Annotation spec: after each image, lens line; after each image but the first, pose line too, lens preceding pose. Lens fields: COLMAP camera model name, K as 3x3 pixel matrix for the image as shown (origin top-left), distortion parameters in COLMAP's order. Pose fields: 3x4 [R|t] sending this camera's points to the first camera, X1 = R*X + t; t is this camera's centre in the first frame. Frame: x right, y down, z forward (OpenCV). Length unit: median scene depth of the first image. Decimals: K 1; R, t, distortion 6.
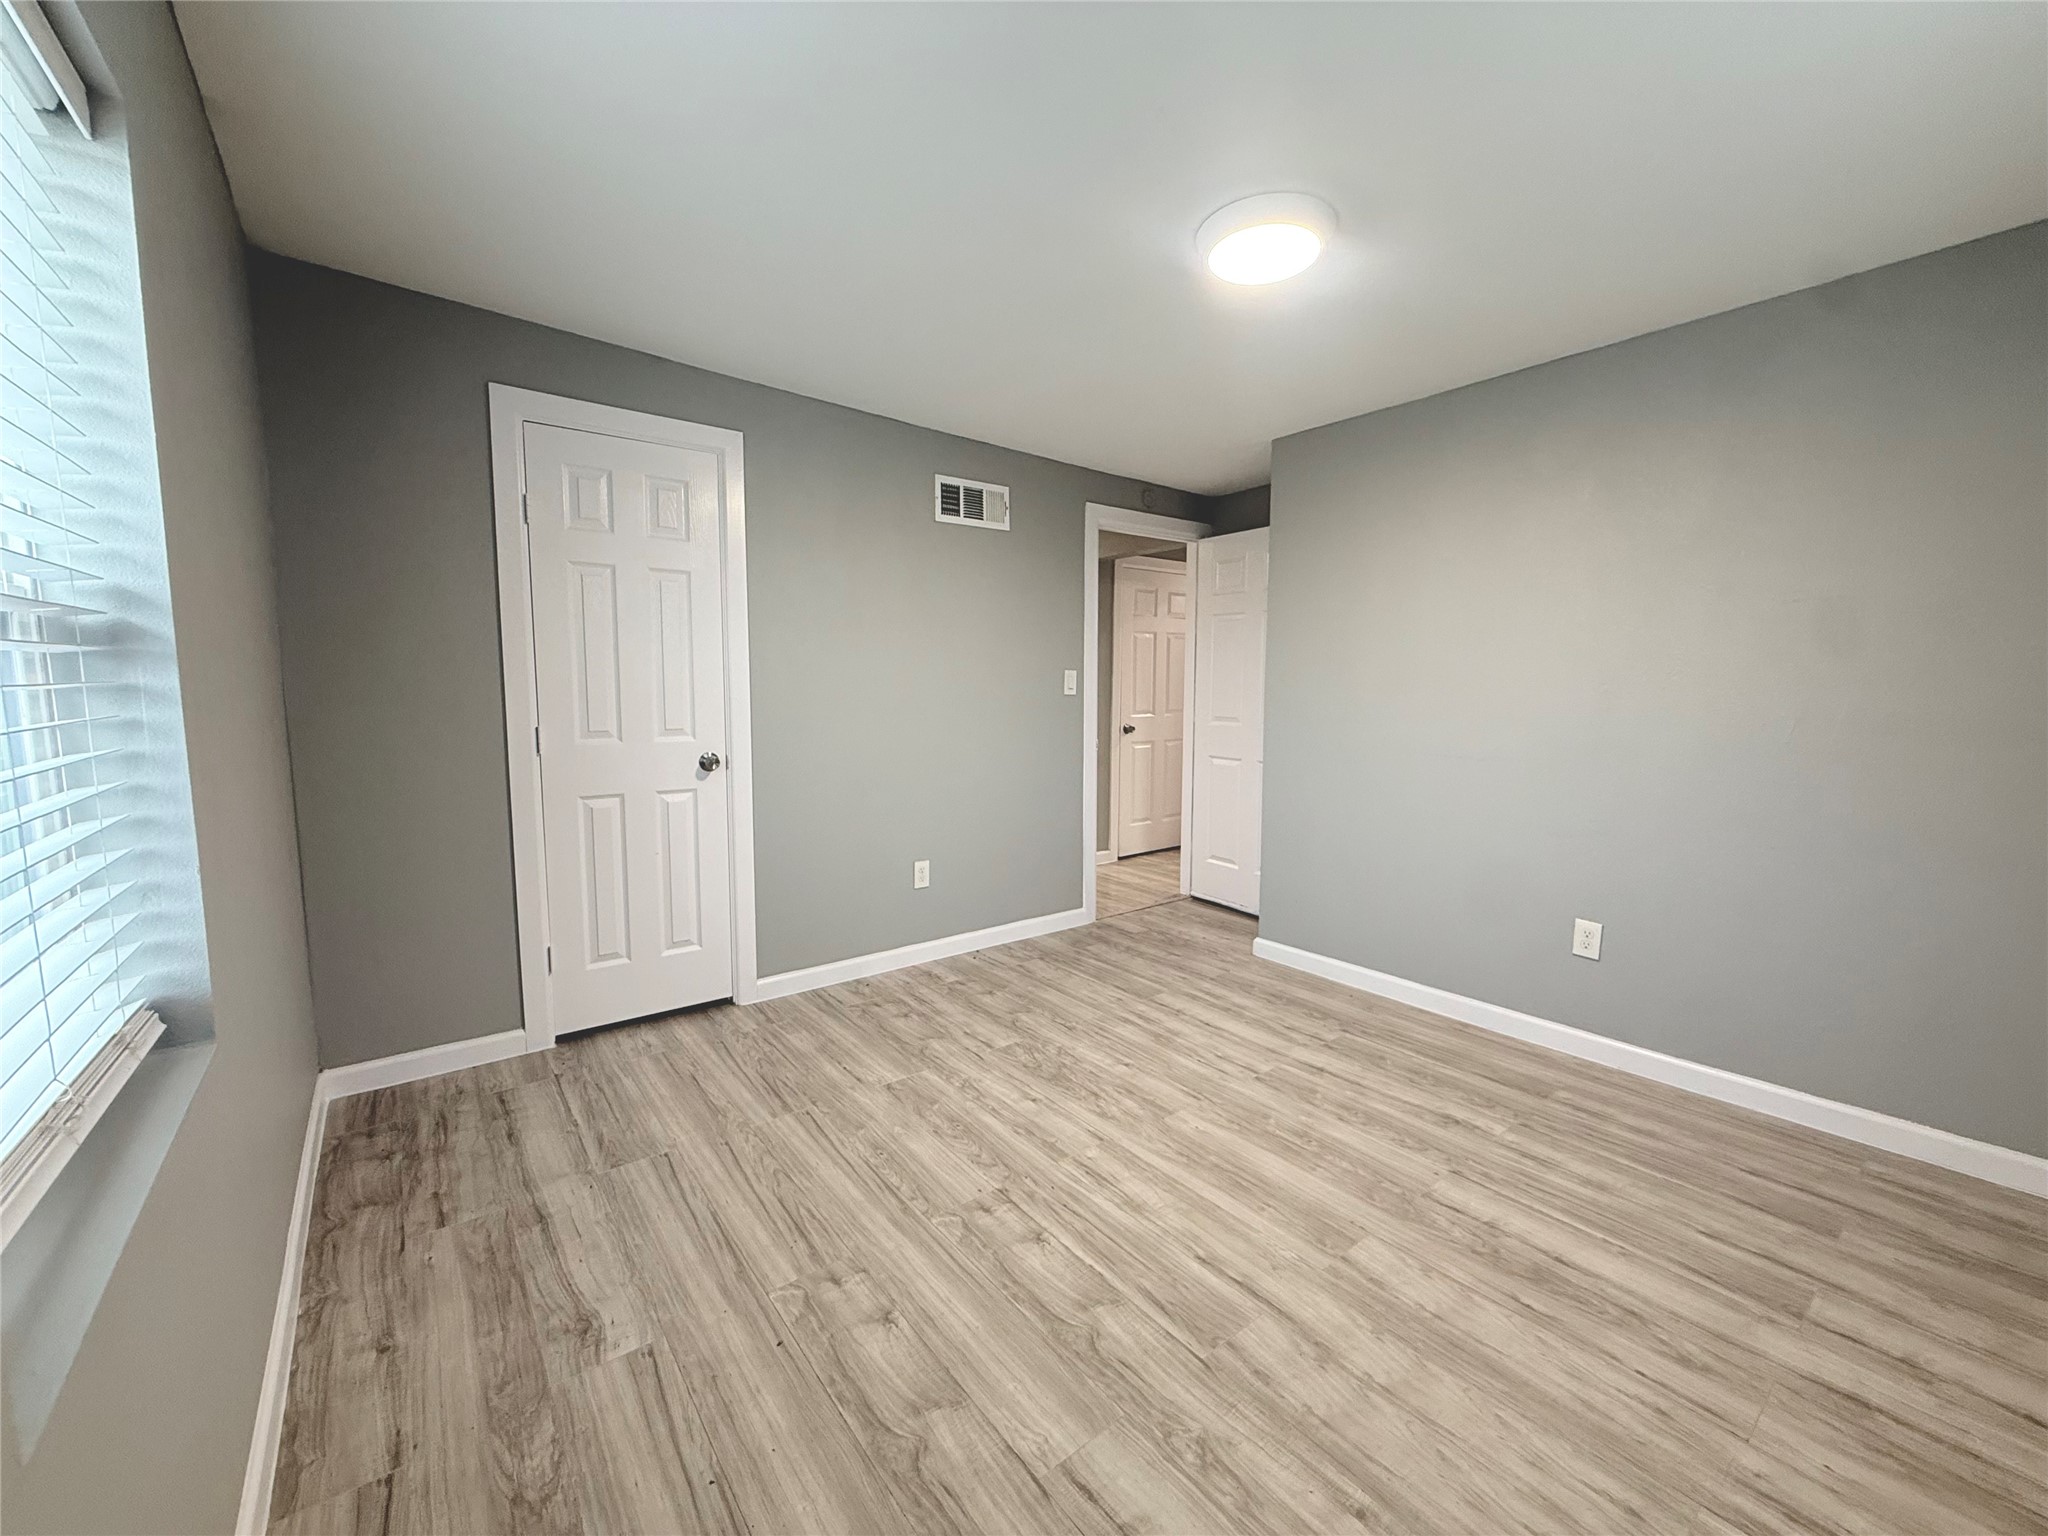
lens RADIAL K [[819.0, 0, 1017.9], [0, 819.0, 762.7], [0, 0, 1]] dist [0.000417, 0.000025]
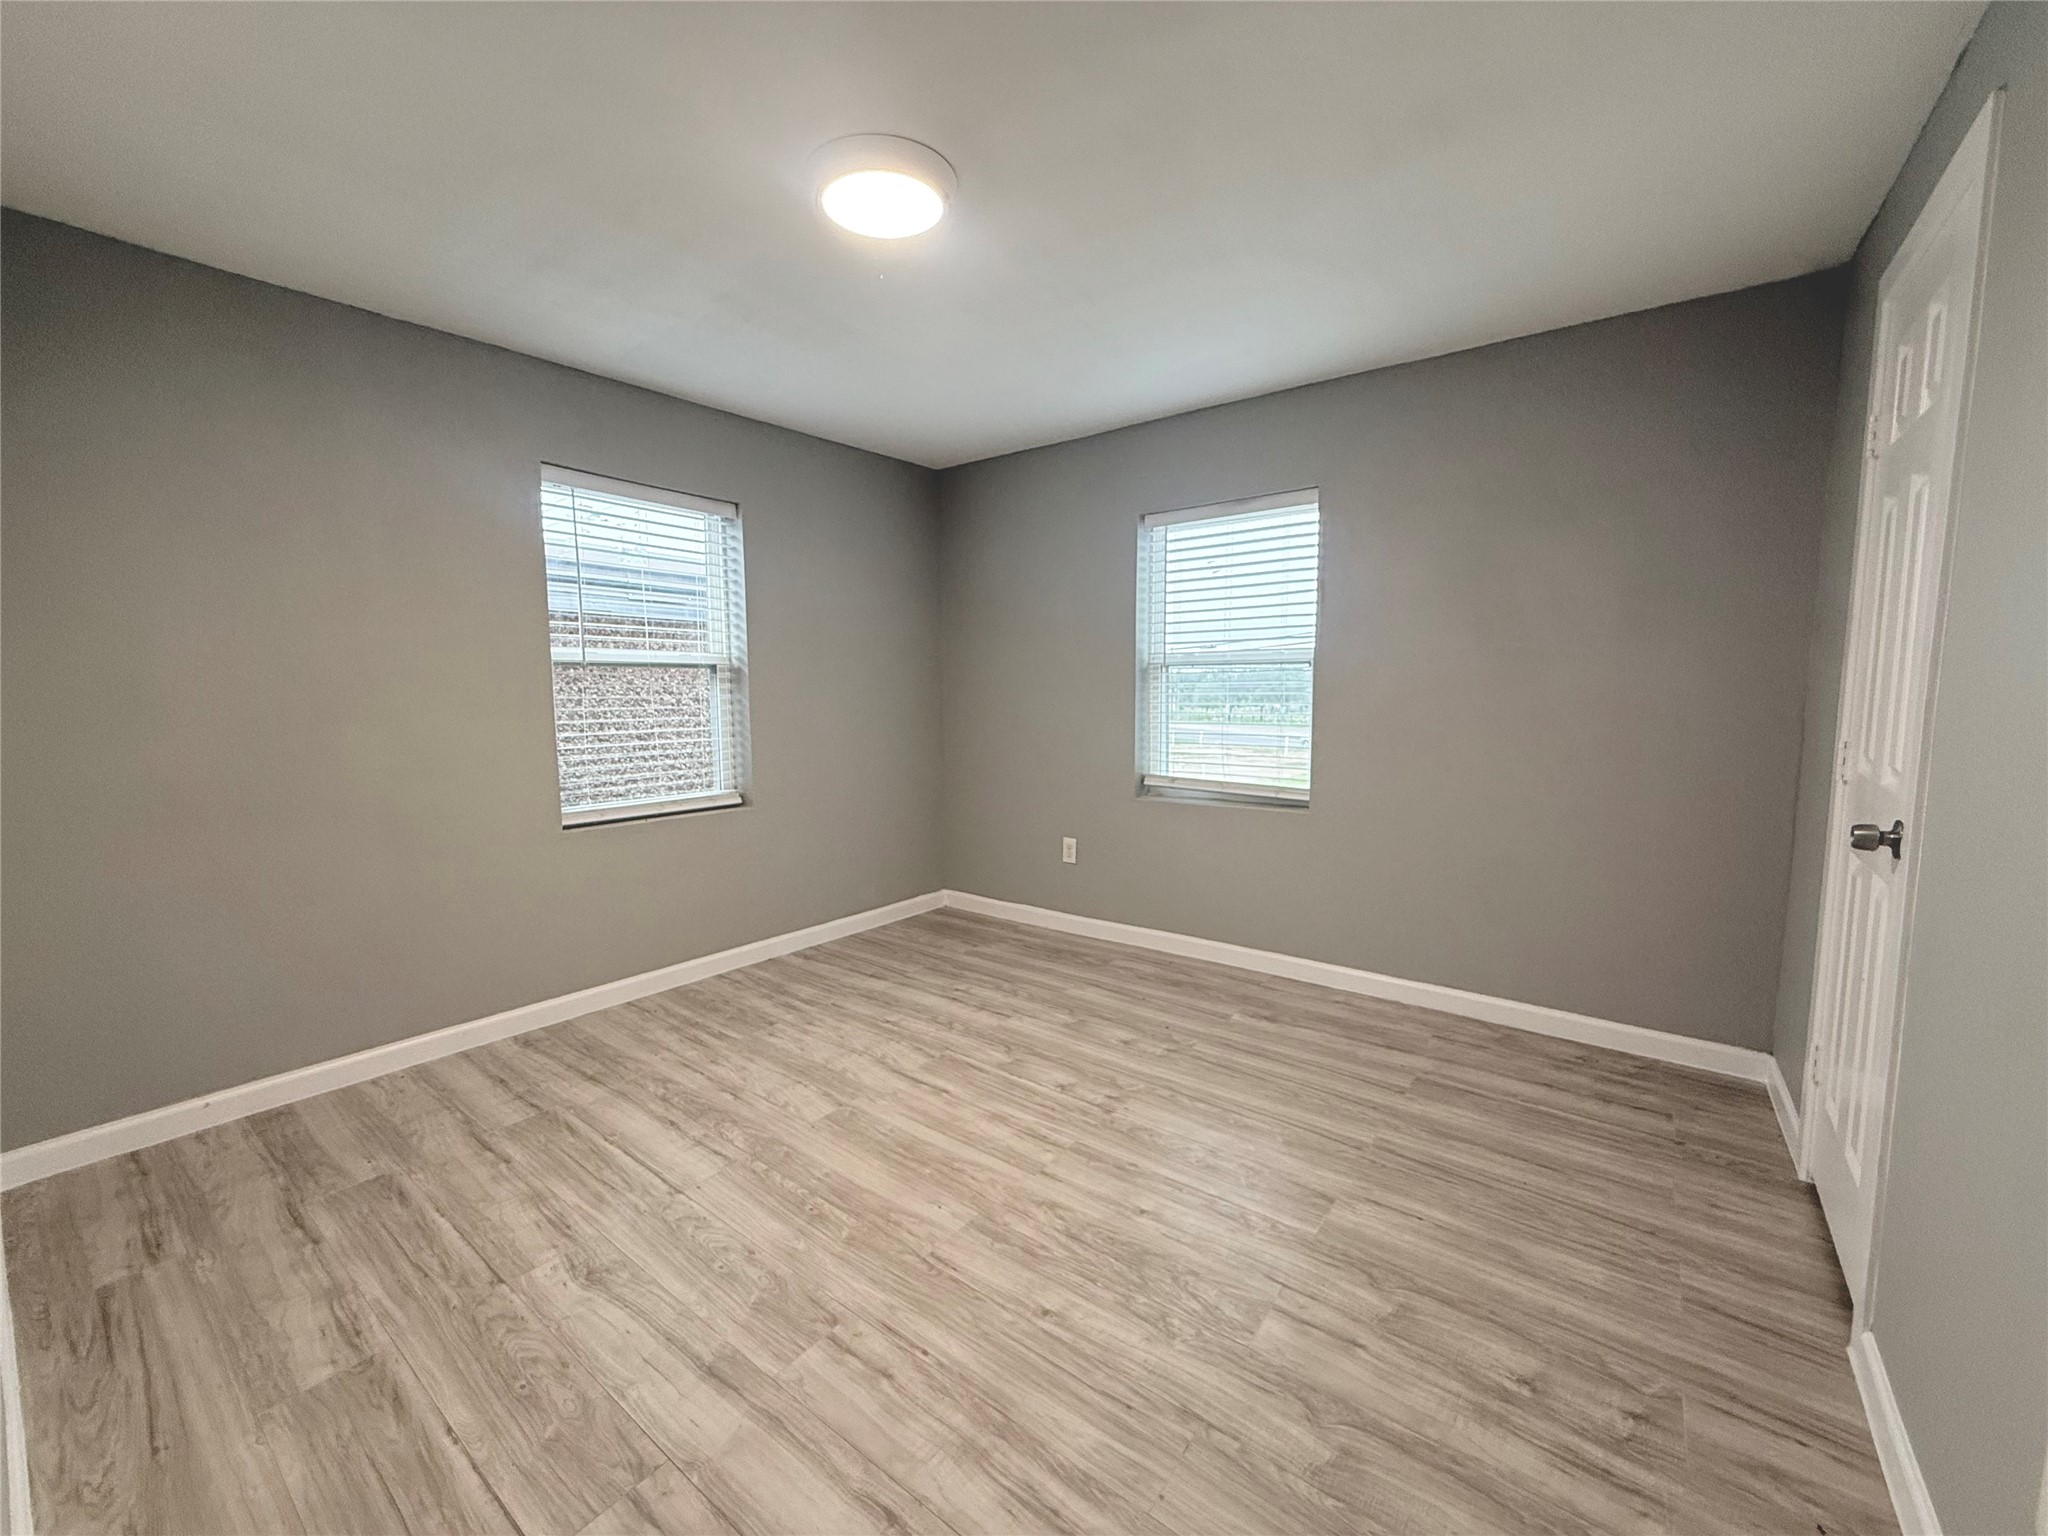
lens RADIAL K [[815.1, 0, 1017.9], [0, 815.1, 765.5], [0, 0, 1]] dist [-0.000634, -0.000293]
pose [[-0.966167, 0.024185, -0.256779, 0.371830], [-0.027550, 0.980220, 0.195984, -0.179522], [0.256440, 0.196427, -0.946390, 1.856107]]
